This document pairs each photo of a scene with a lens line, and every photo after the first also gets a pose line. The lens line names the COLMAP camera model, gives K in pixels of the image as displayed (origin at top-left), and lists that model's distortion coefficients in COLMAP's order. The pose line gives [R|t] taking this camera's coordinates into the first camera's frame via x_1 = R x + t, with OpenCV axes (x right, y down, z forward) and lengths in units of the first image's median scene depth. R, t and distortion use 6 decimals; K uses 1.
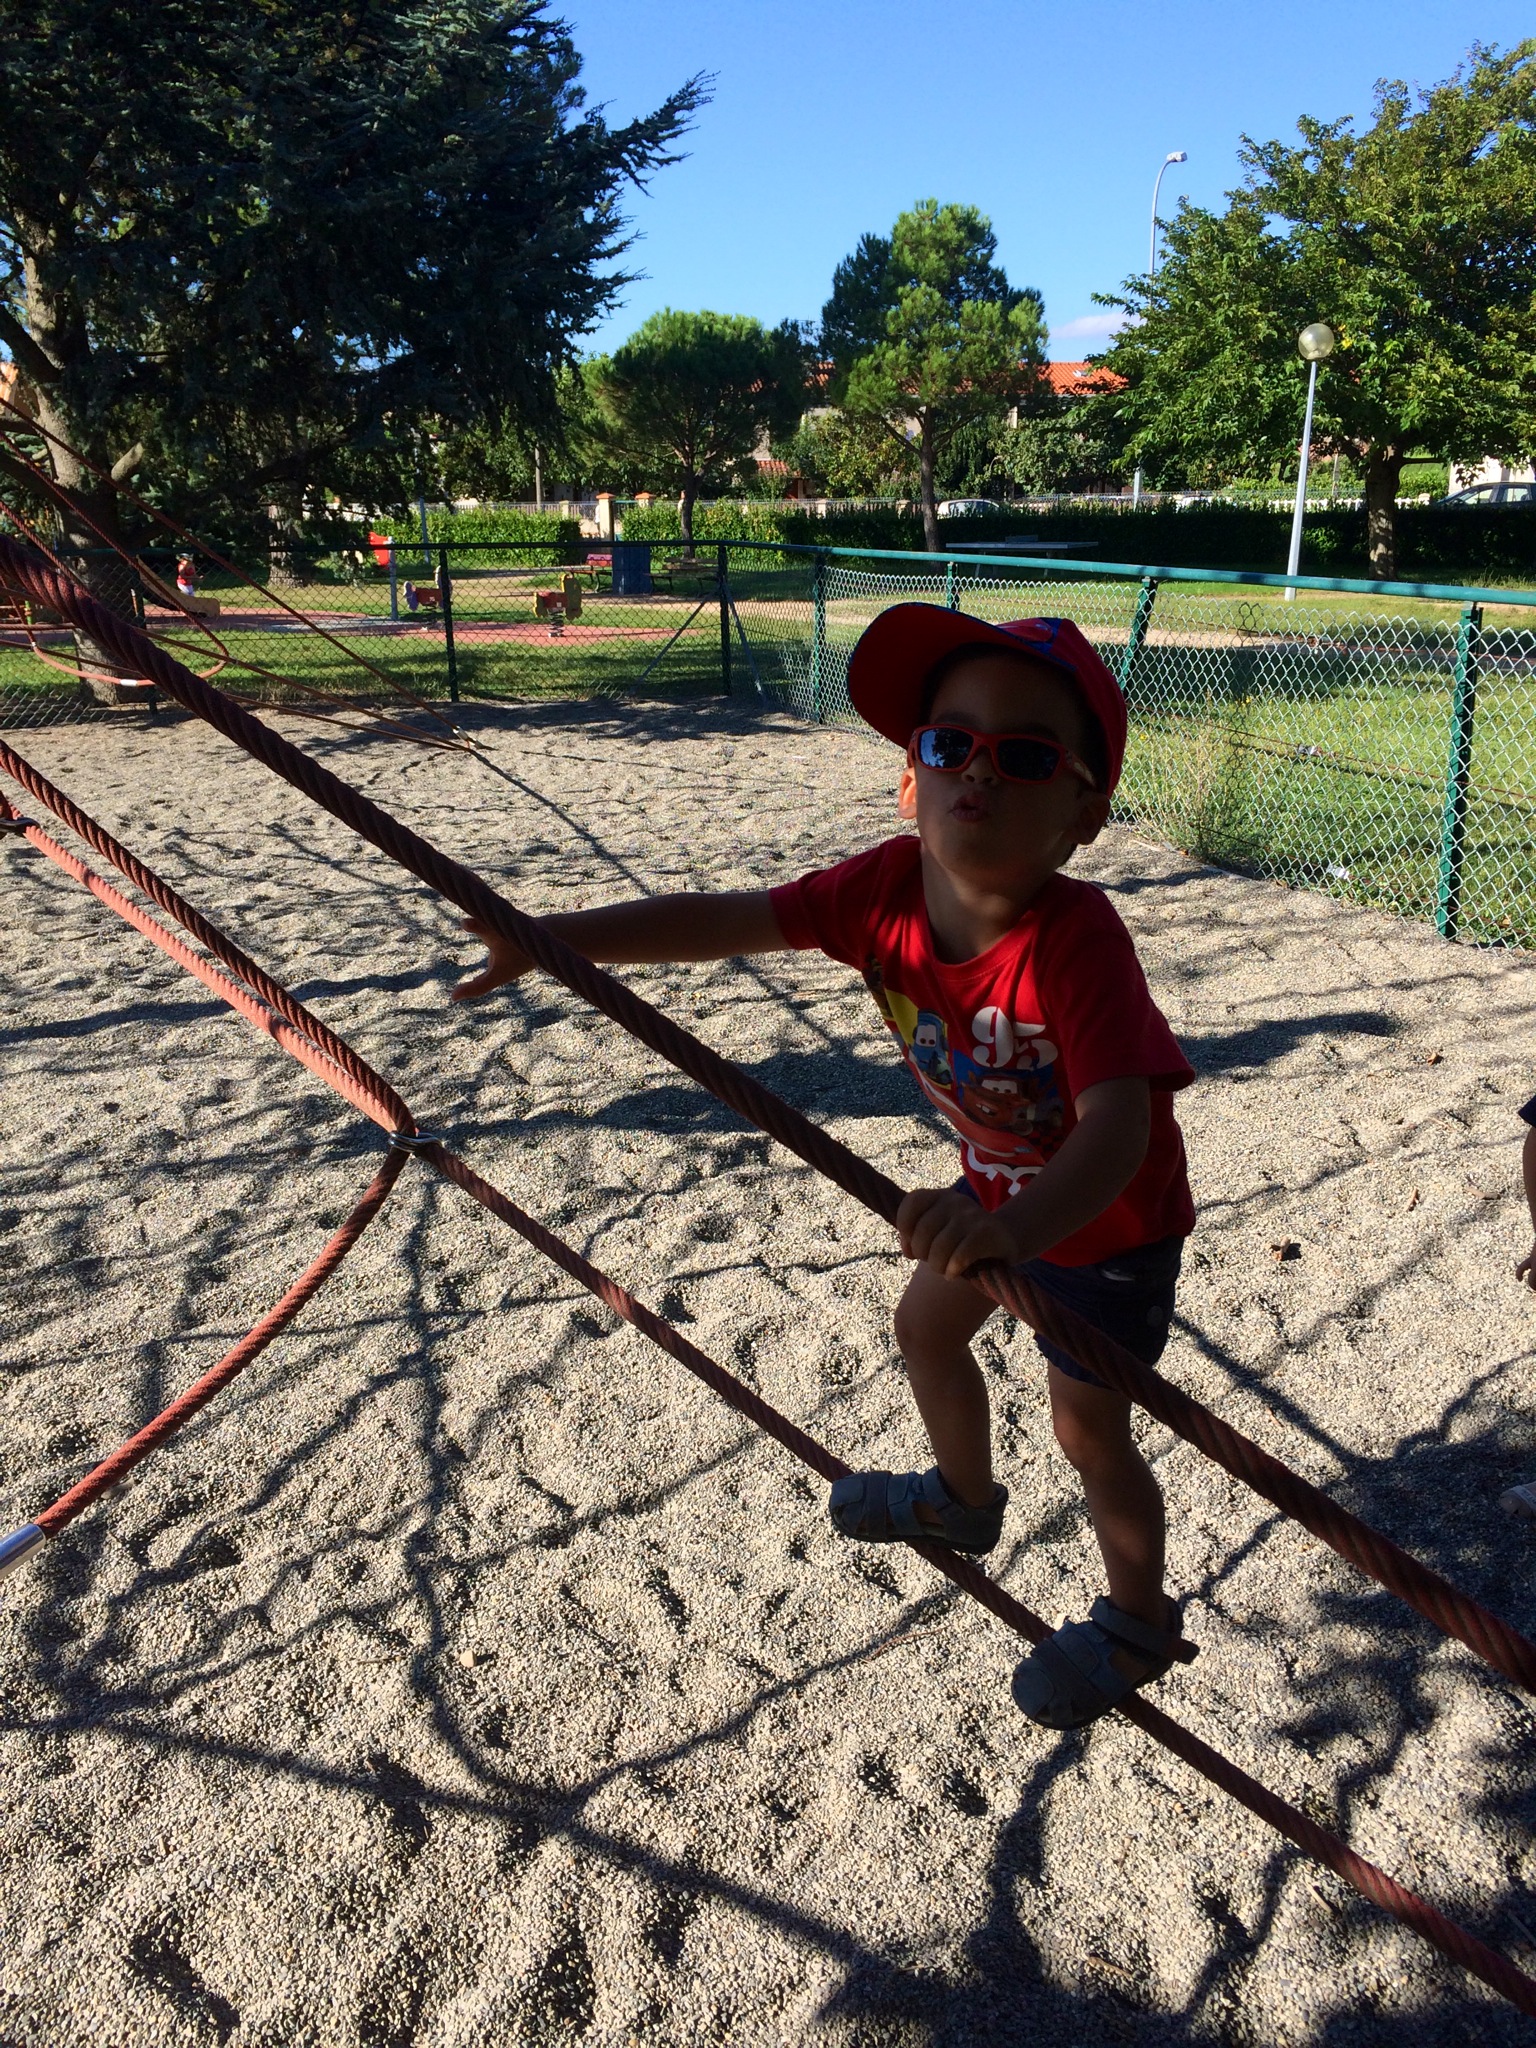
lens RADIAL K [[1758.1, 0, 760.2], [0, 1758.1, 1020.8], [0, 0, 1]] dist [0.059966, -0.089818]
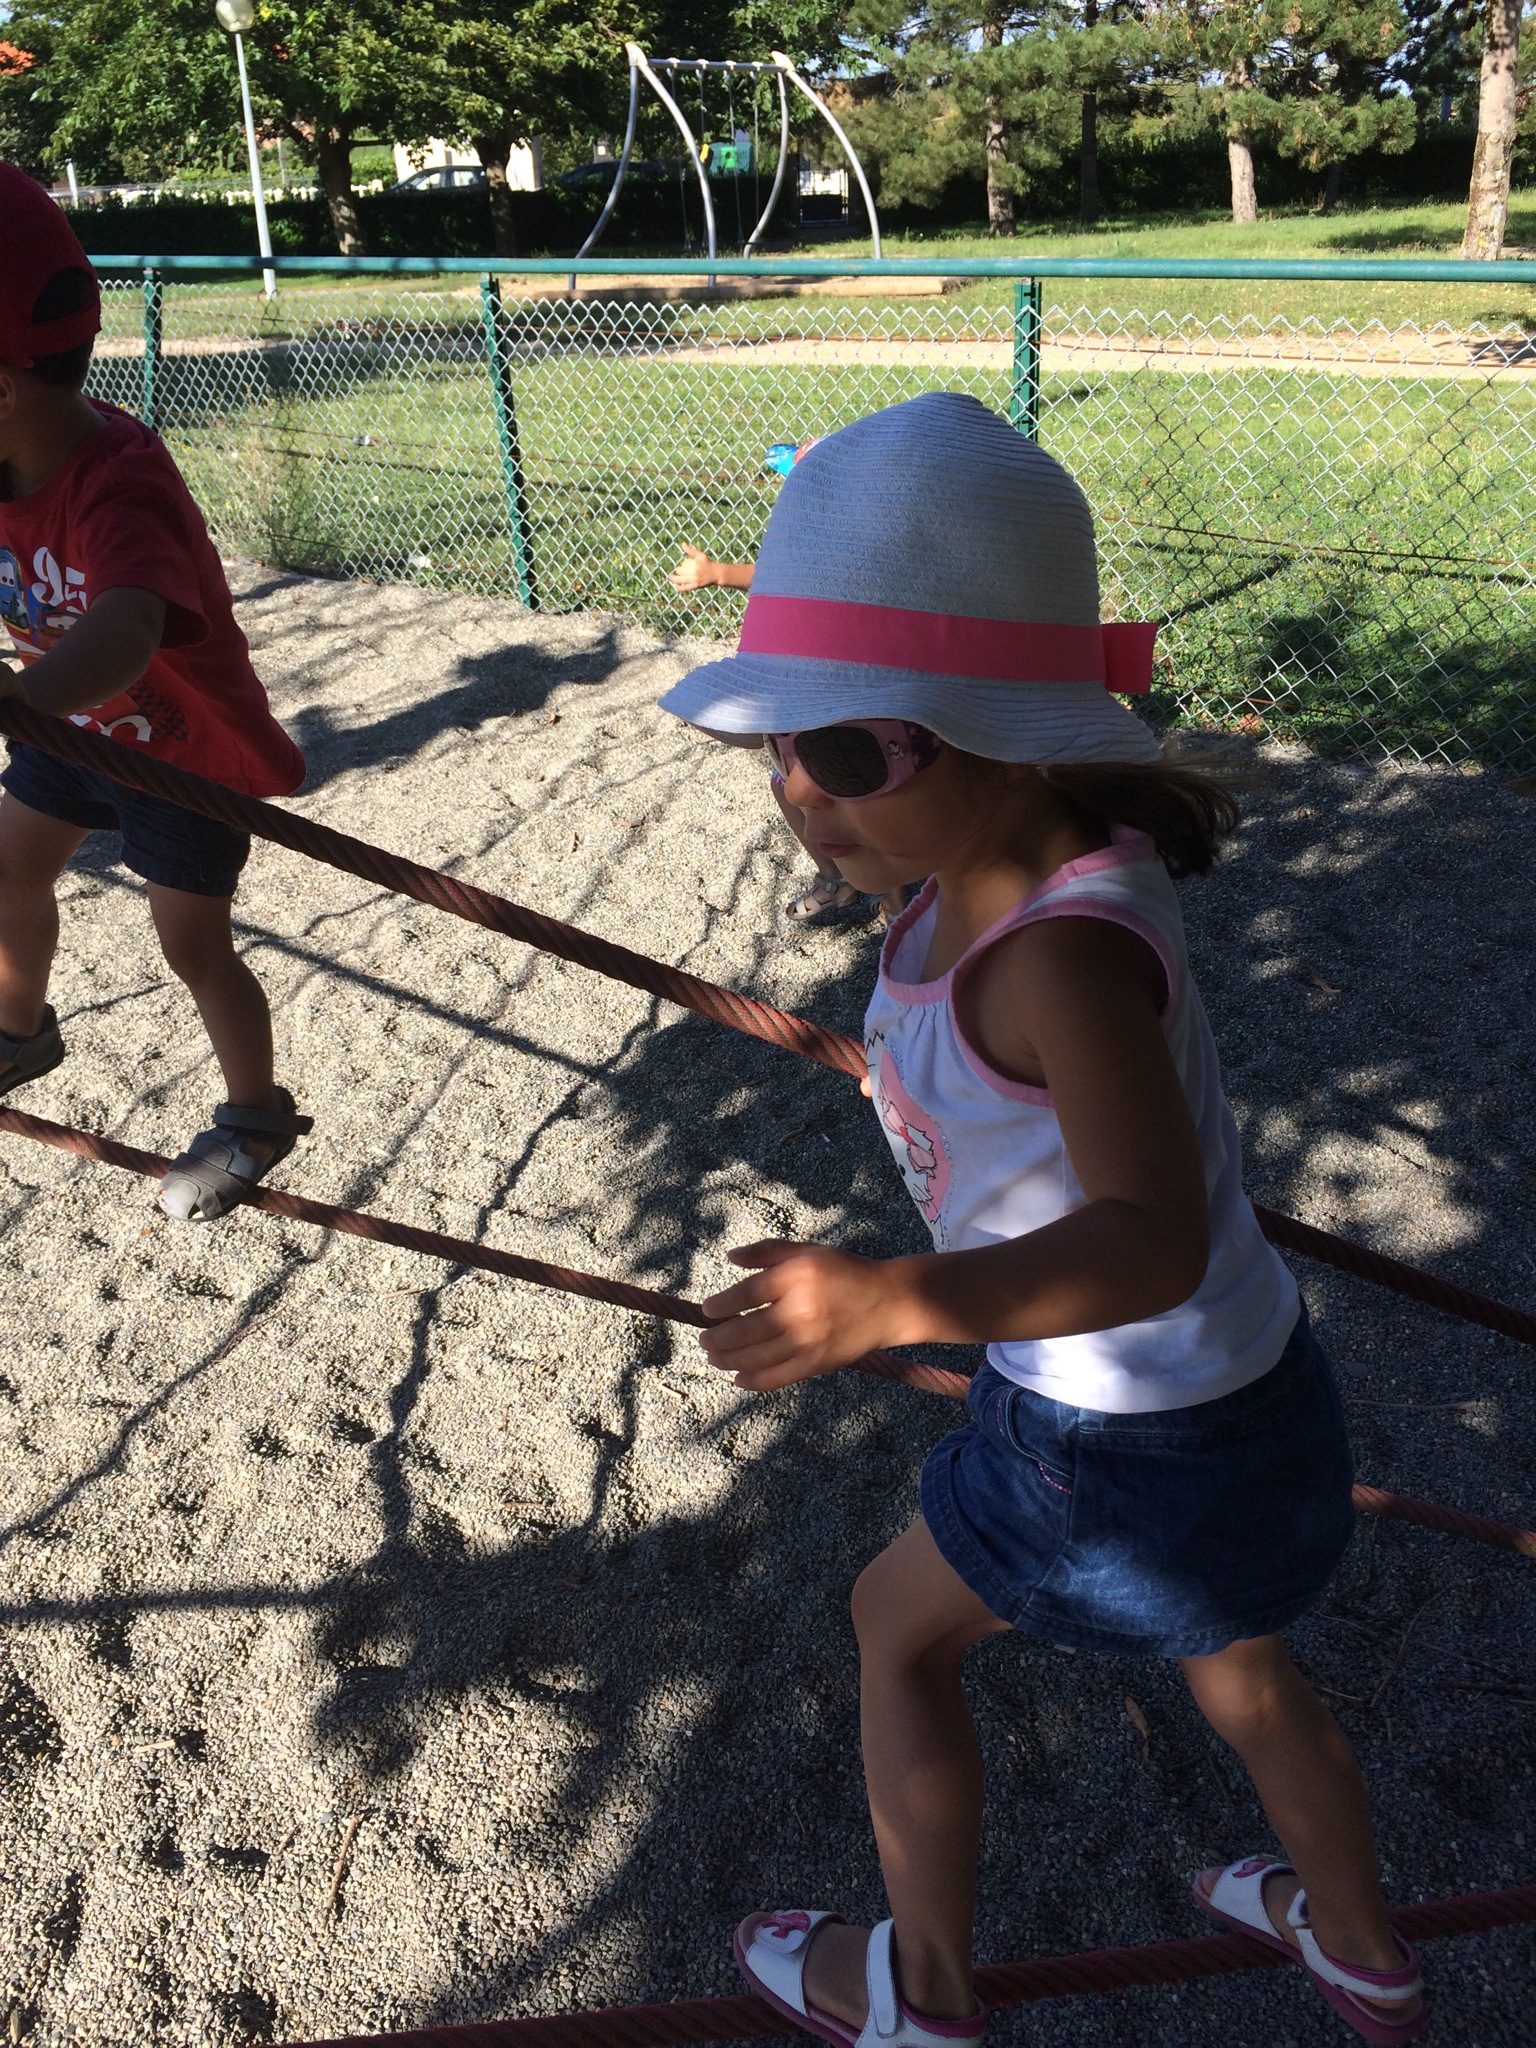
lens RADIAL K [[1758.1, 0, 761.8], [0, 1758.1, 1042.8], [0, 0, 1]] dist [0.059966, -0.089818]
pose [[0.856899, -0.253672, 0.448747, -0.021566], [0.178956, 0.962786, 0.202530, 0.008087], [-0.483423, -0.093242, 0.870407, -0.008538]]
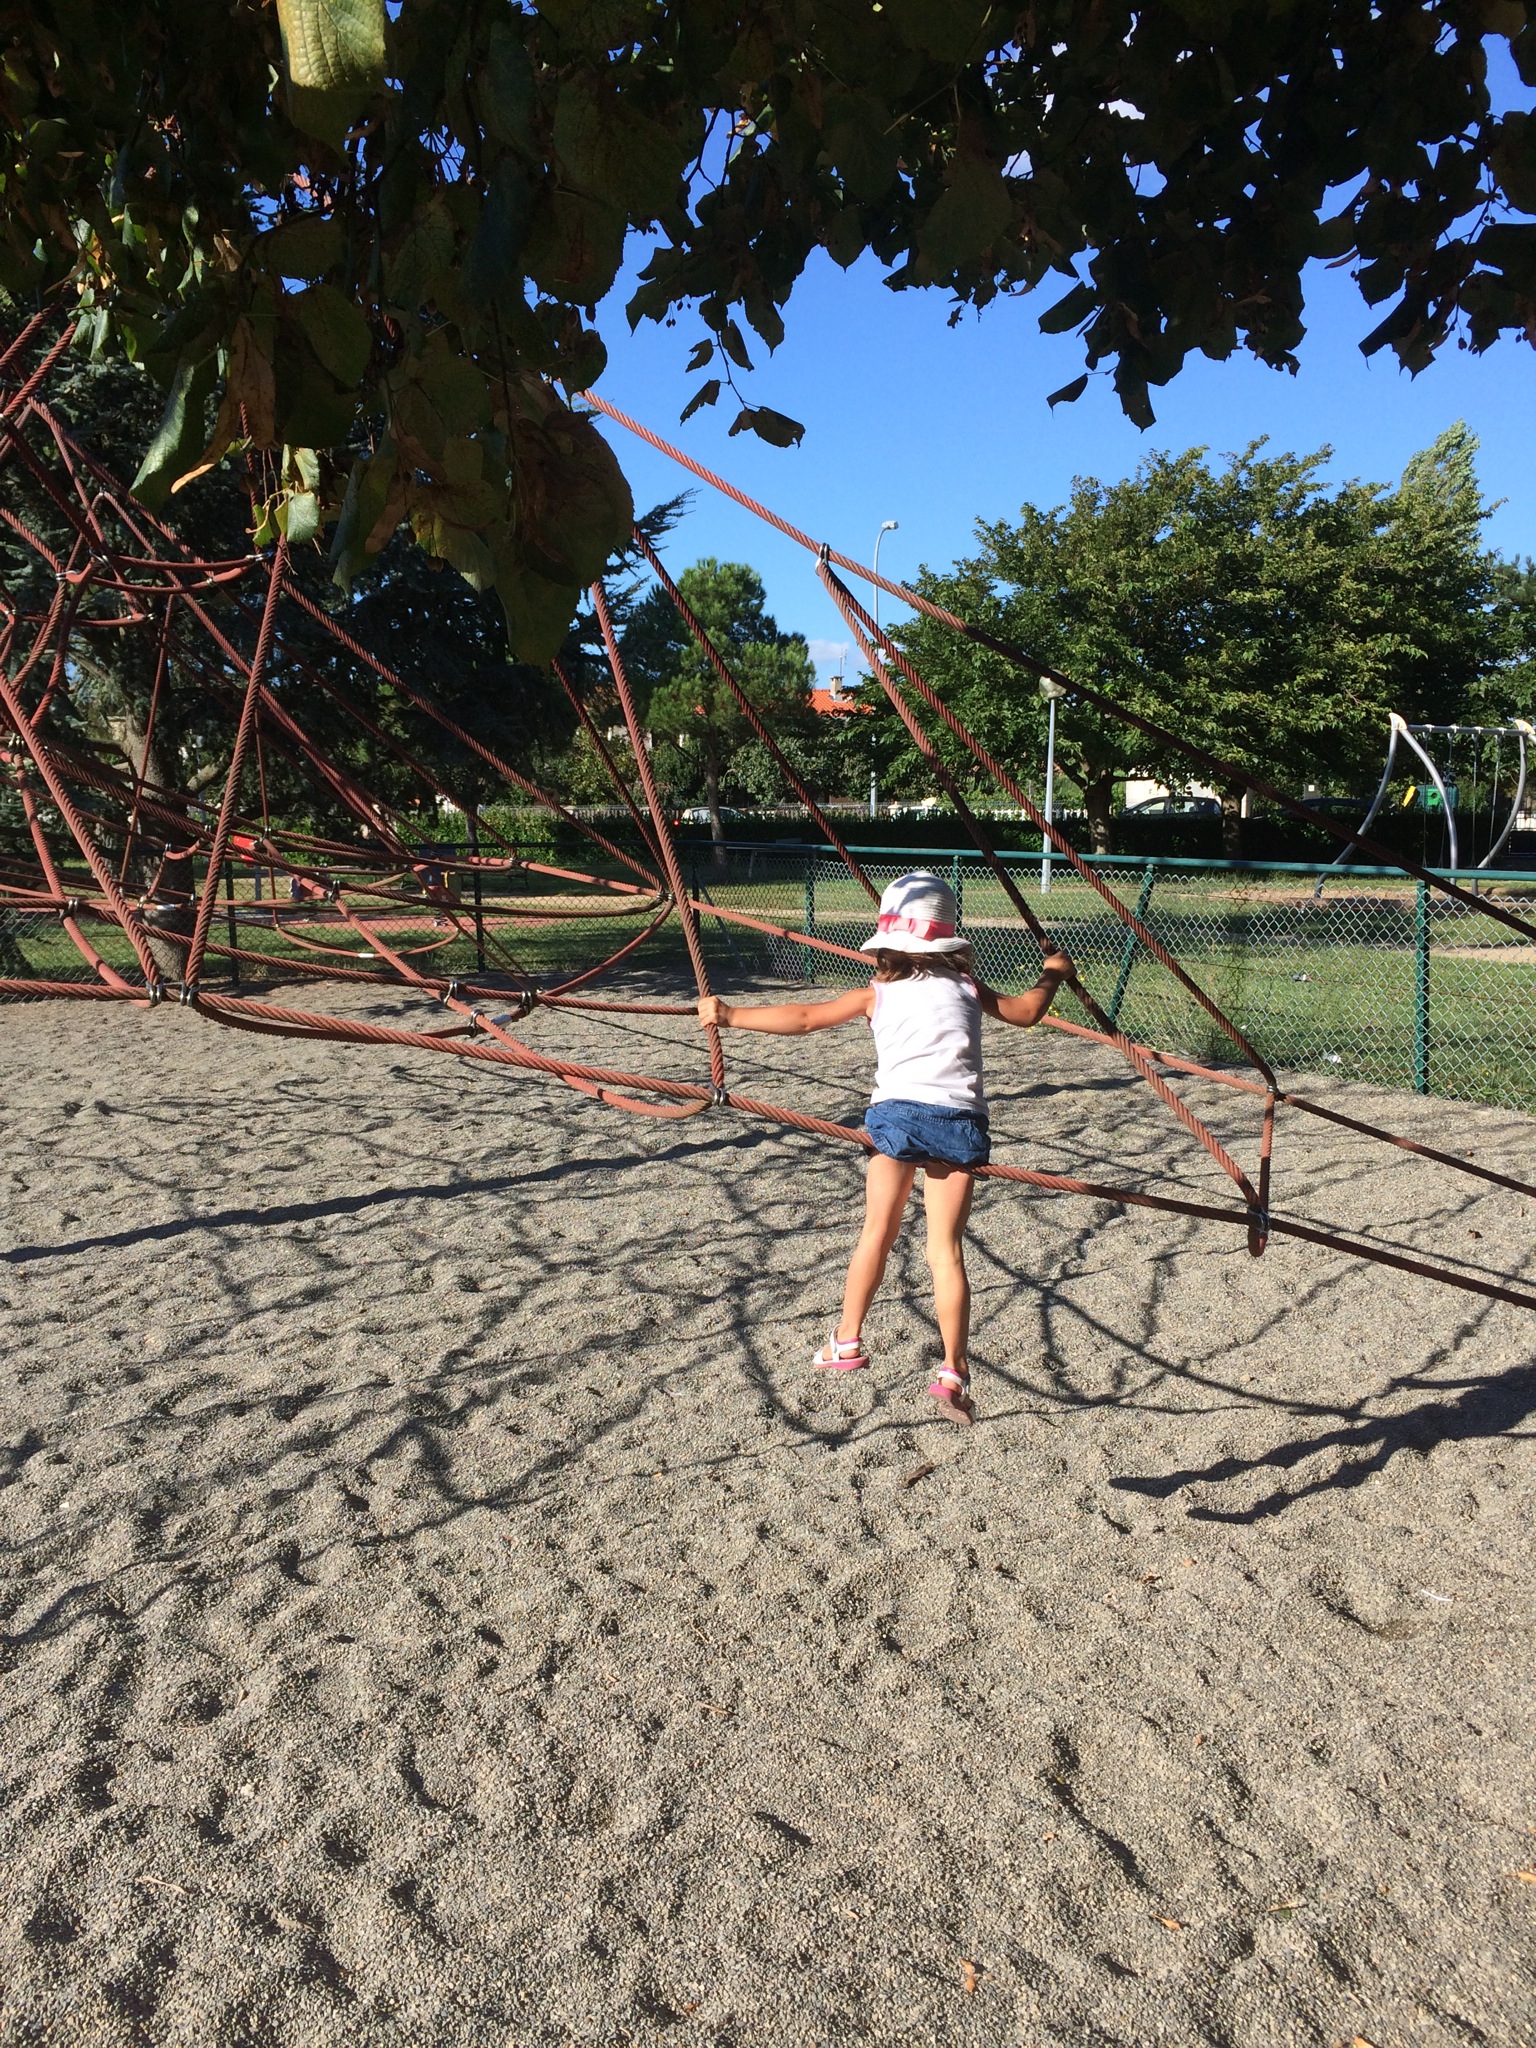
lens RADIAL K [[1717.2, 0, 761.5], [0, 1717.2, 1023.6], [0, 0, 1]] dist [0.039448, 0.004830]
pose [[0.986094, -0.016625, 0.165357, -0.242796], [0.042895, 0.986731, -0.156596, 0.058952], [-0.160559, 0.161511, 0.973722, -0.207870]]
